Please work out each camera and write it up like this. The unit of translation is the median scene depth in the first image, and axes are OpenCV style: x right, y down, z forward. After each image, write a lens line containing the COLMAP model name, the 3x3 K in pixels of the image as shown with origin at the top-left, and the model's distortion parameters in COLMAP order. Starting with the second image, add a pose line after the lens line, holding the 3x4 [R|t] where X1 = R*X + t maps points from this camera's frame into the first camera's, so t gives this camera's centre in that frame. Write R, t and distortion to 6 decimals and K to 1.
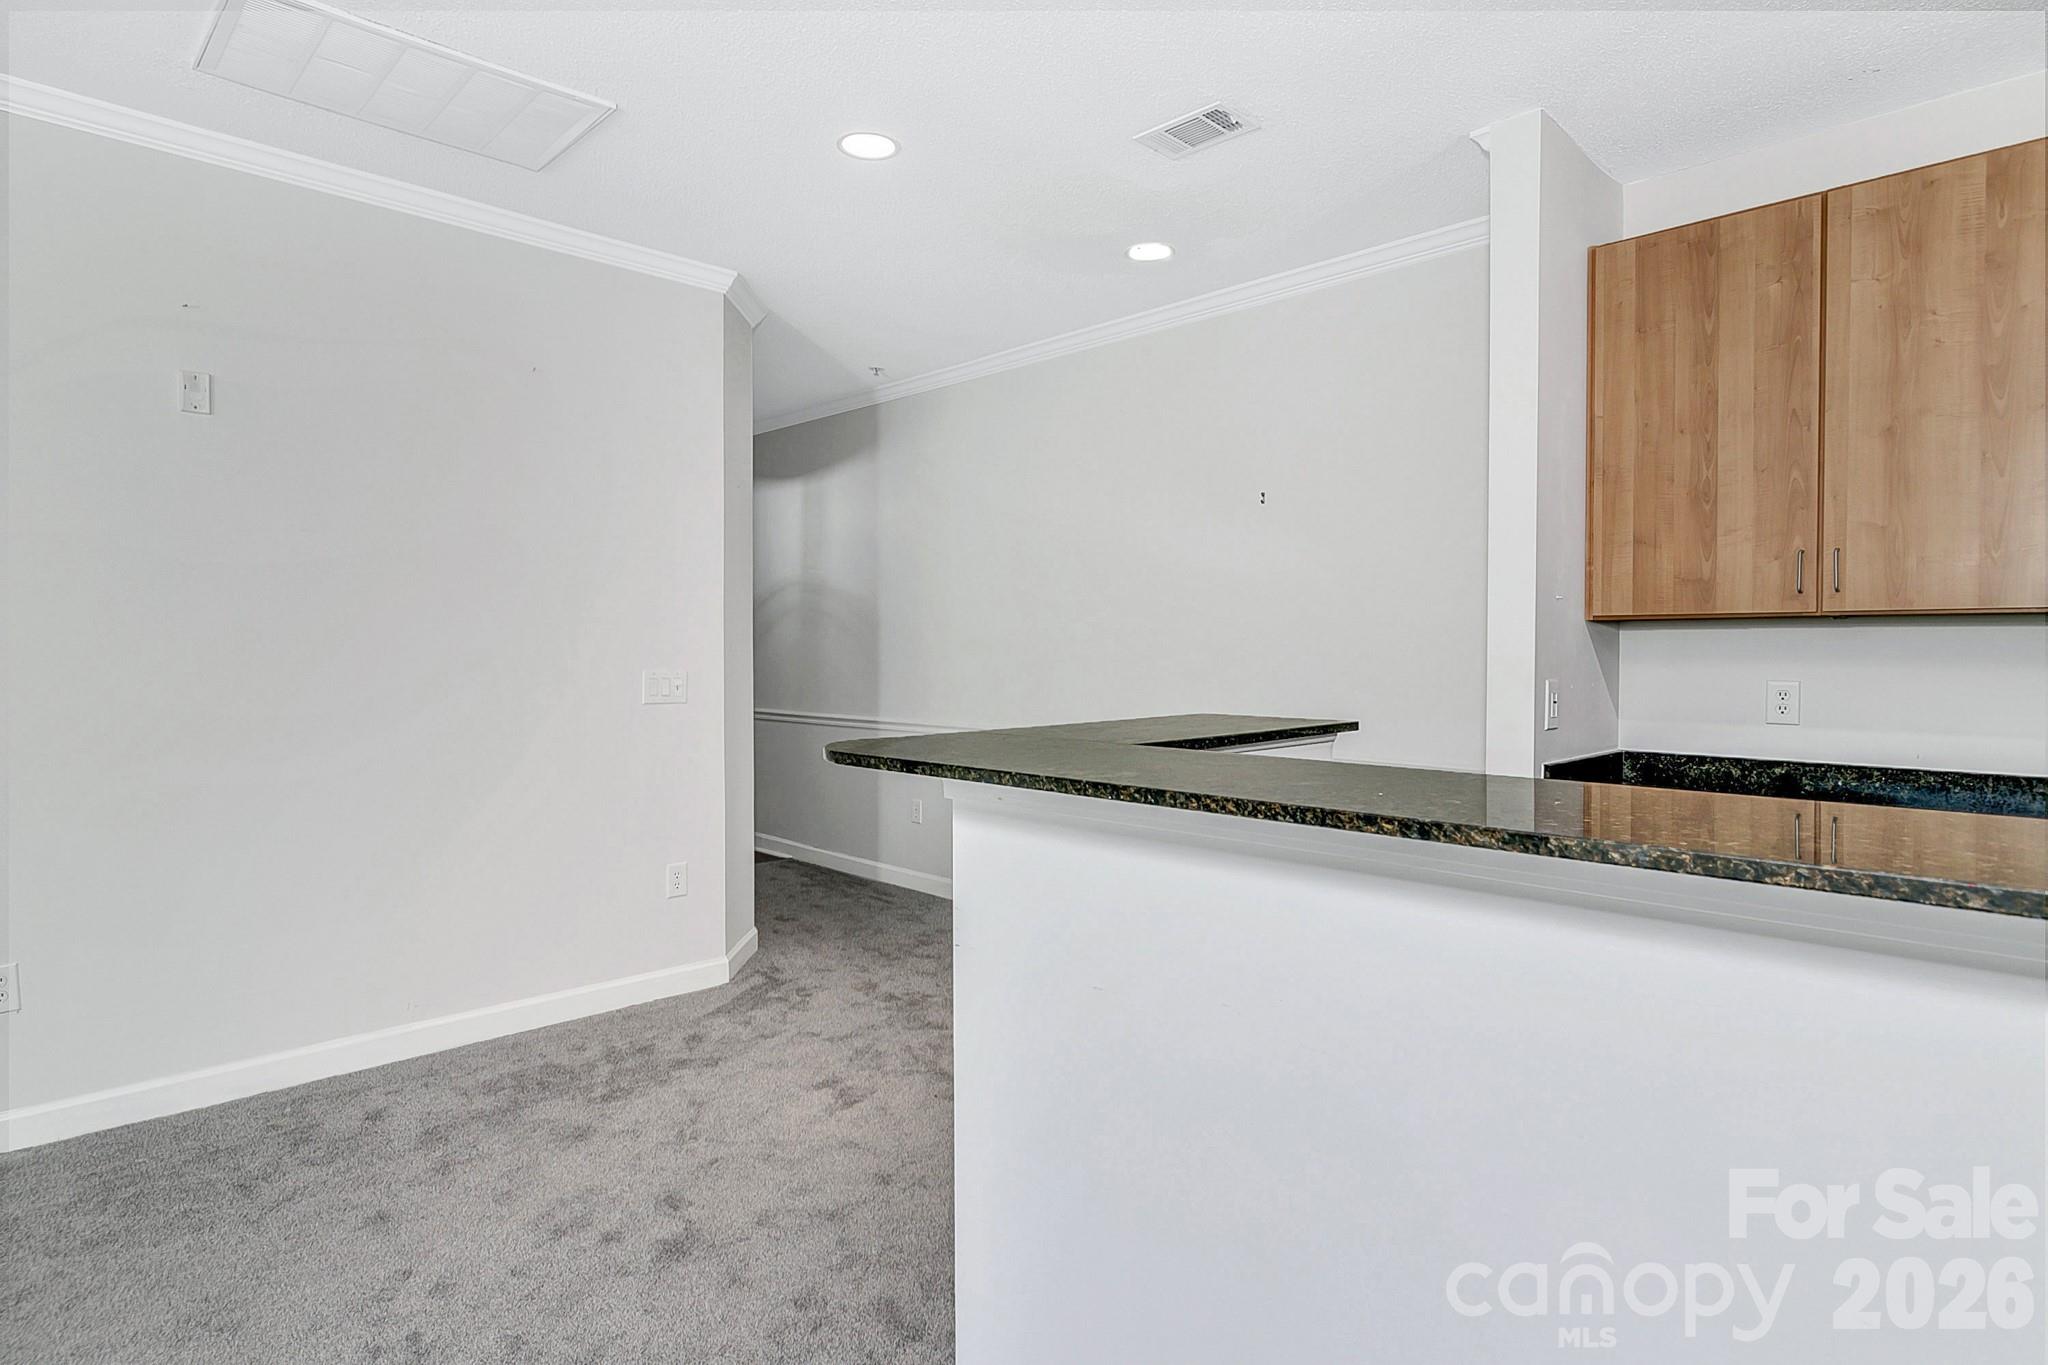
lens RADIAL K [[1059.6, 0, 1049.9], [0, 1059.6, 667.7], [0, 0, 1]] dist [-0.001938, -0.002822]
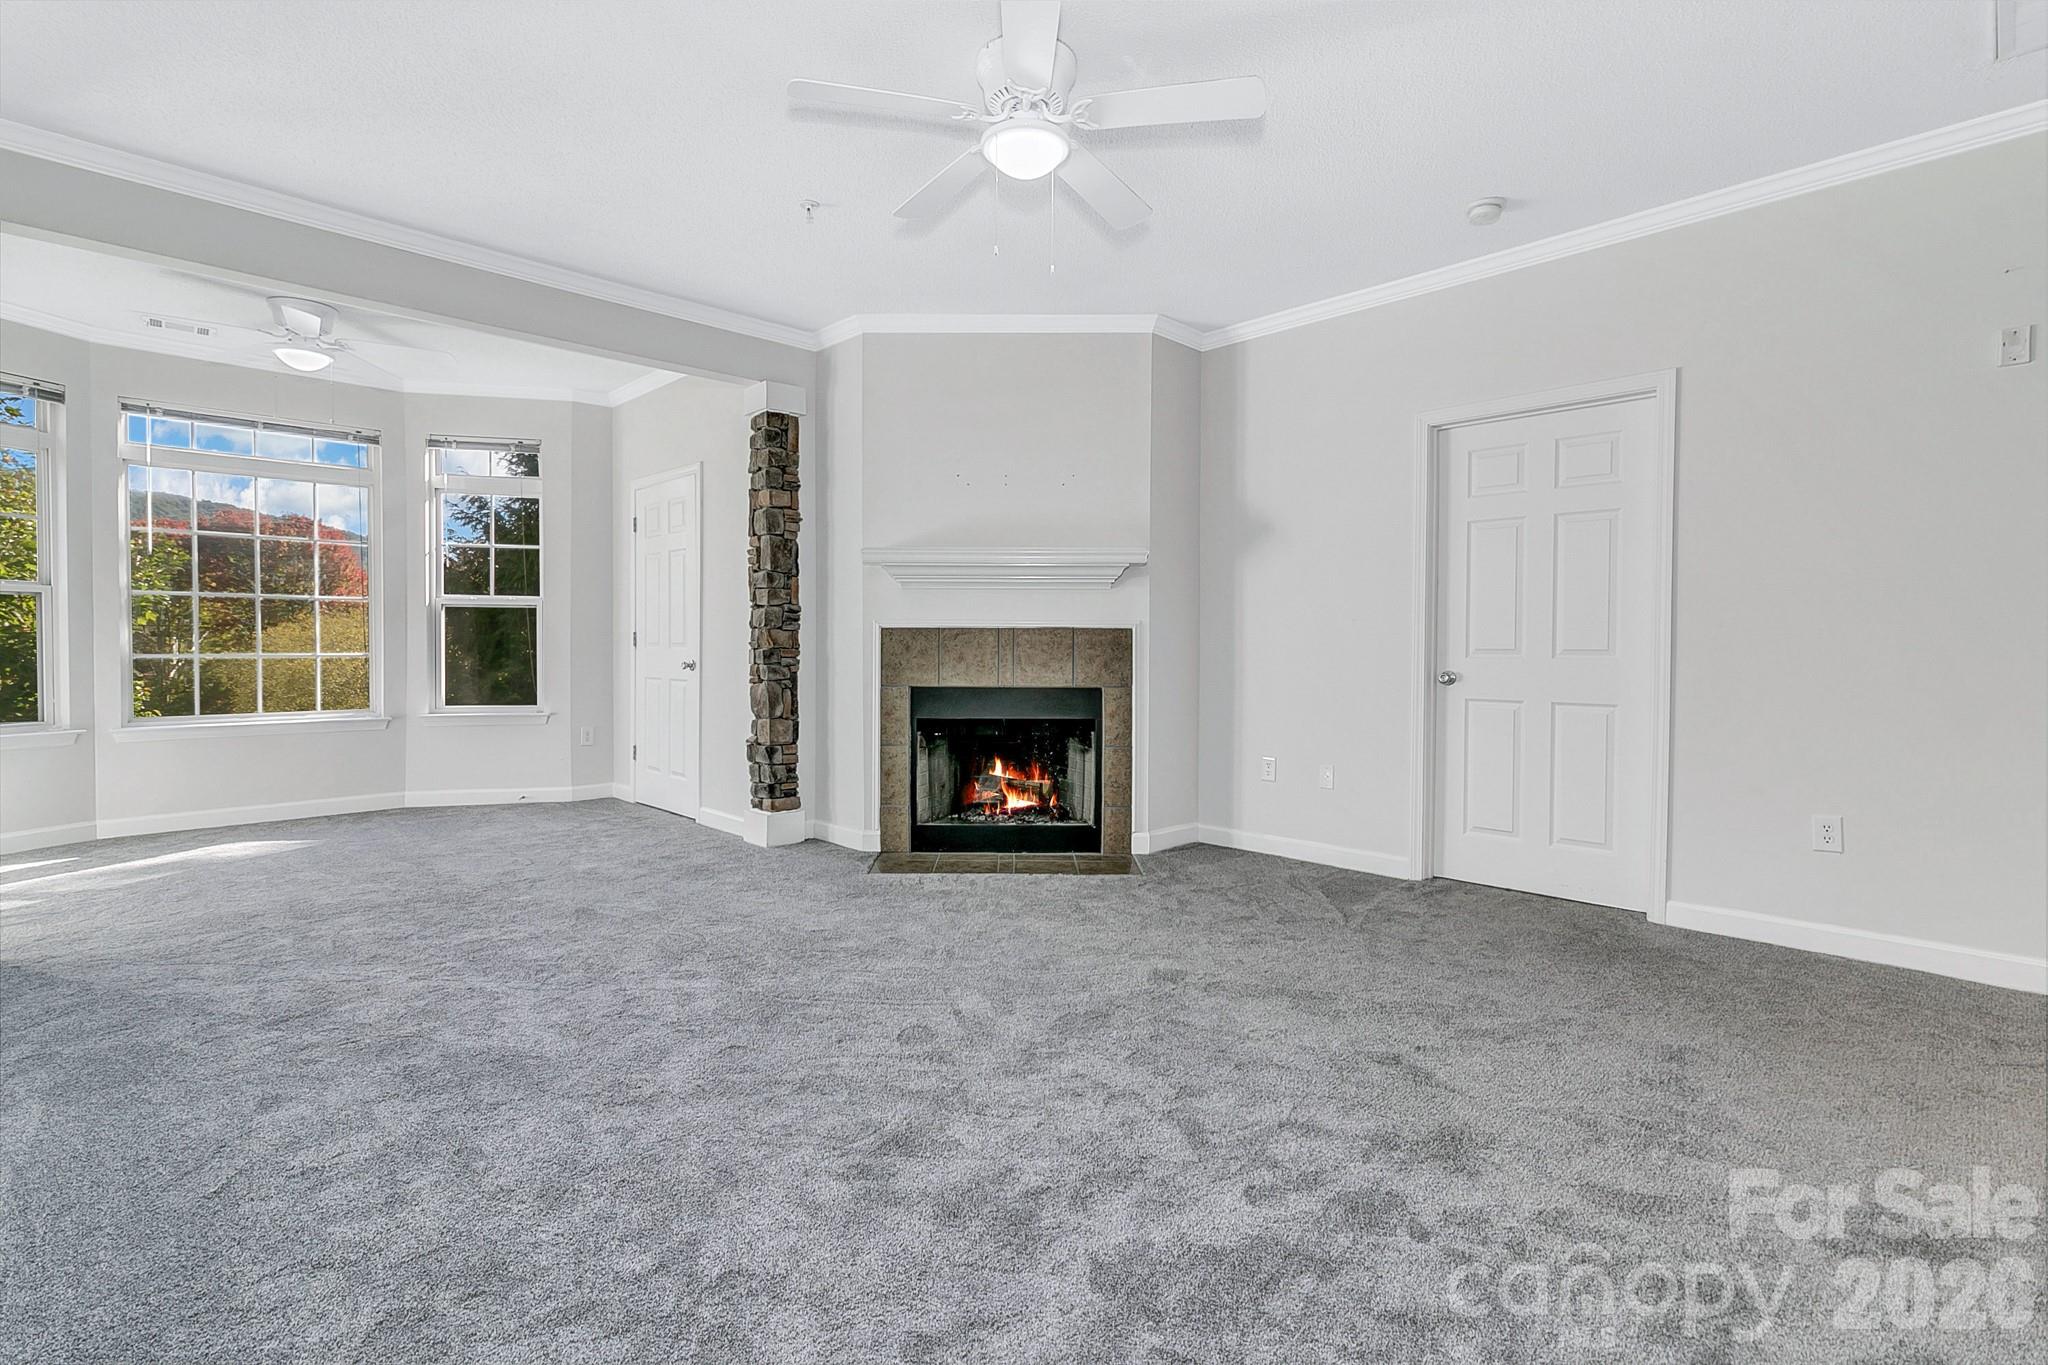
lens RADIAL K [[938.5, 0, 1021.6], [0, 938.5, 664.1], [0, 0, 1]] dist [-0.000447, -0.000031]
pose [[-0.035335, 0.015934, -0.999248, 0.246394], [-0.018971, 0.999682, 0.016612, 0.086630], [0.999195, 0.019543, -0.035022, -0.005505]]
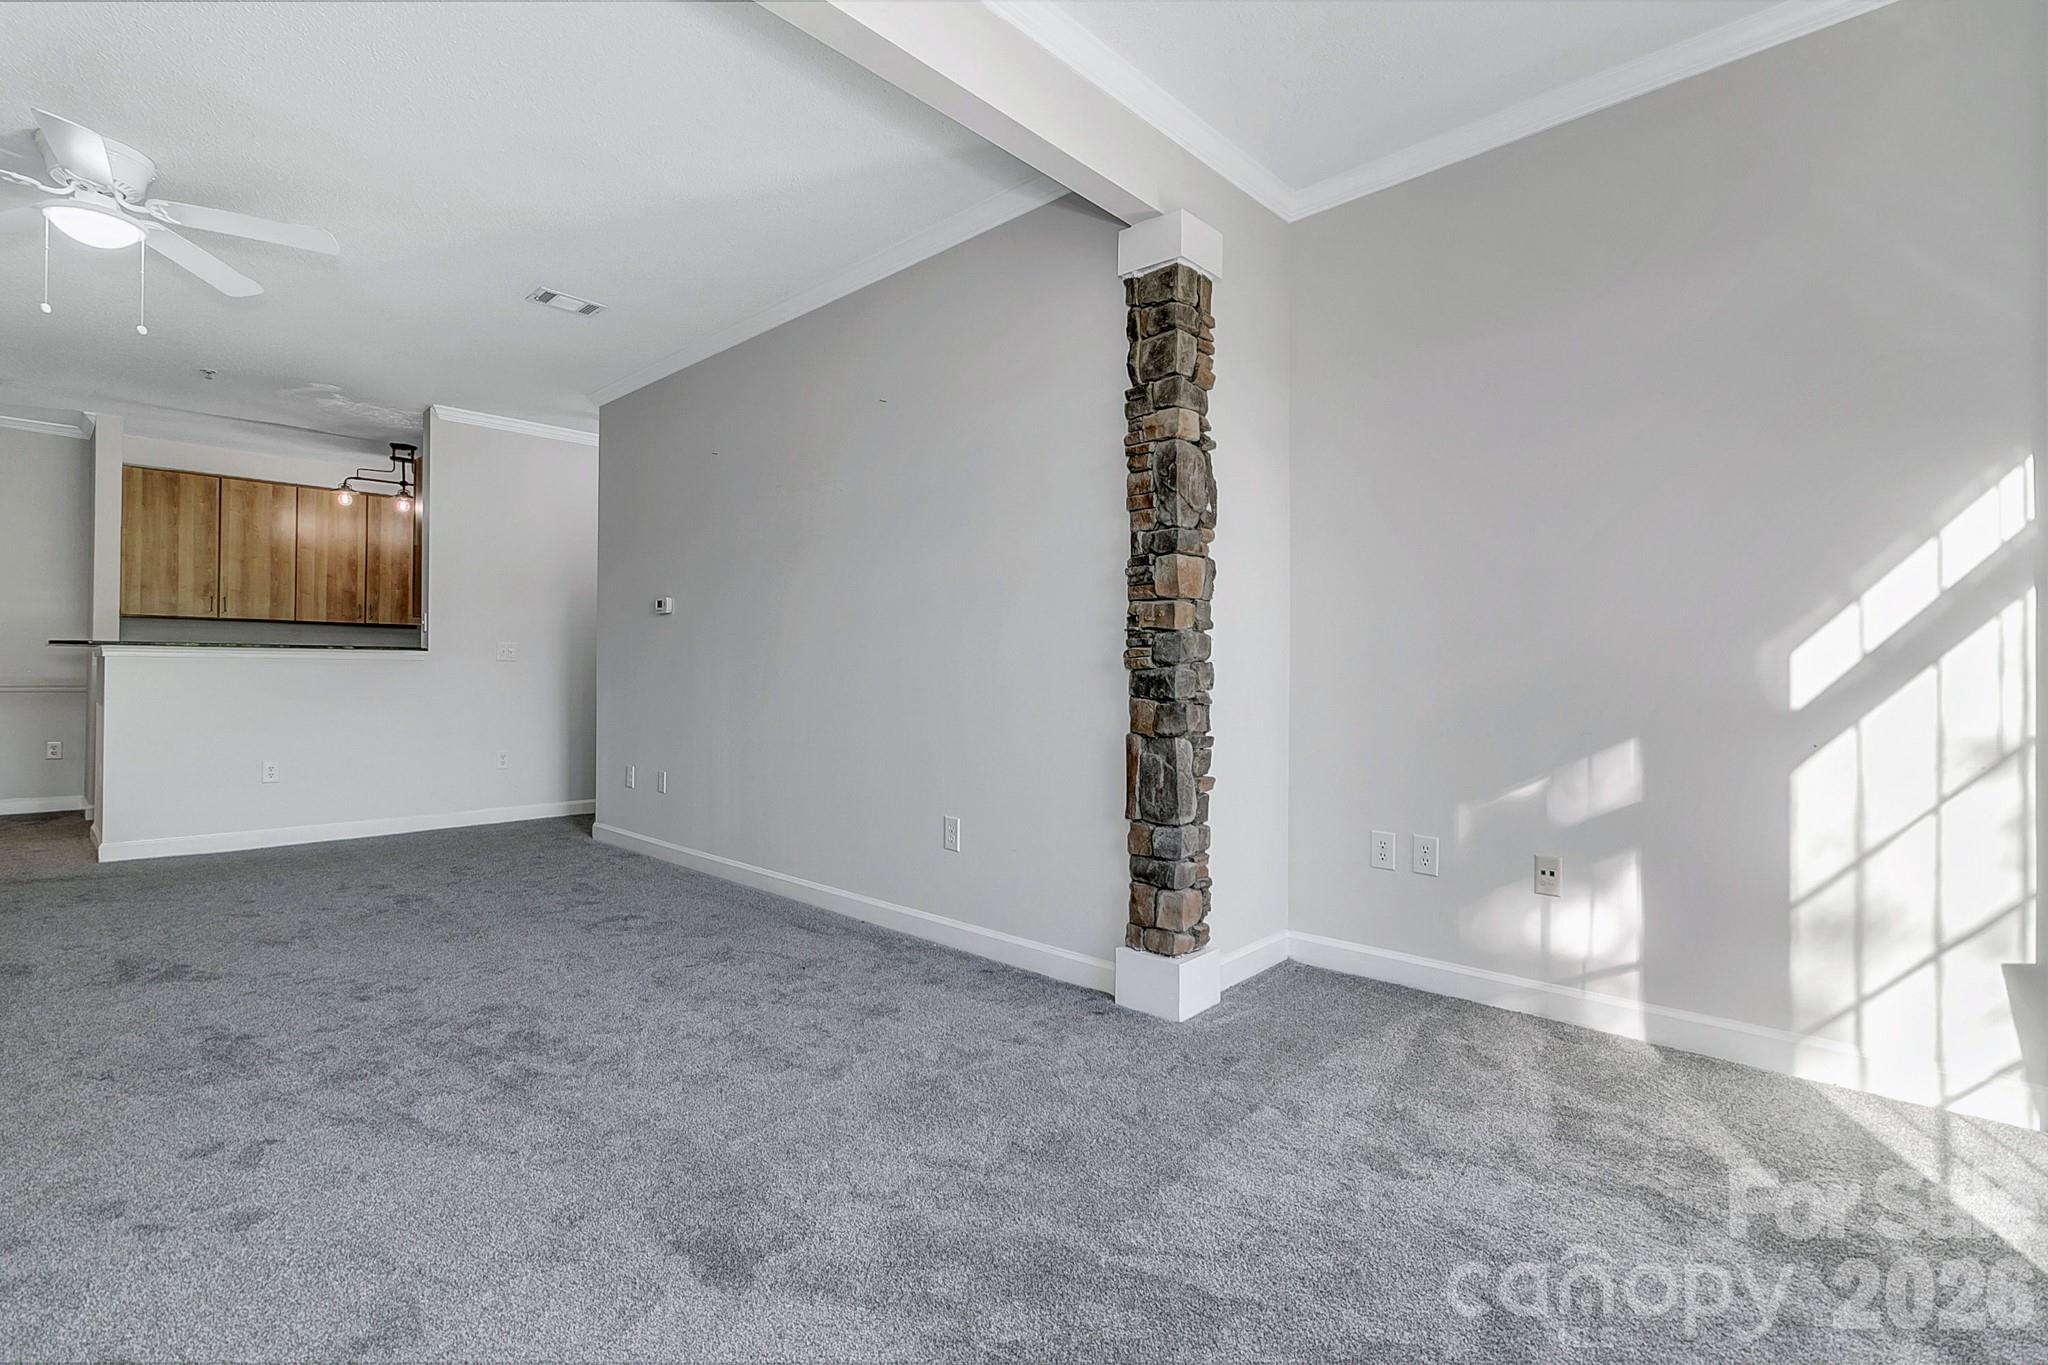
lens RADIAL K [[938.5, 0, 1001.3], [0, 938.5, 655.7], [0, 0, 1]] dist [-0.000447, -0.000031]
pose [[-0.012363, 0.016161, 0.999793, -1.800910], [0.013128, 0.999786, -0.015998, 0.115332], [-0.999837, 0.012928, -0.012573, -1.082909]]
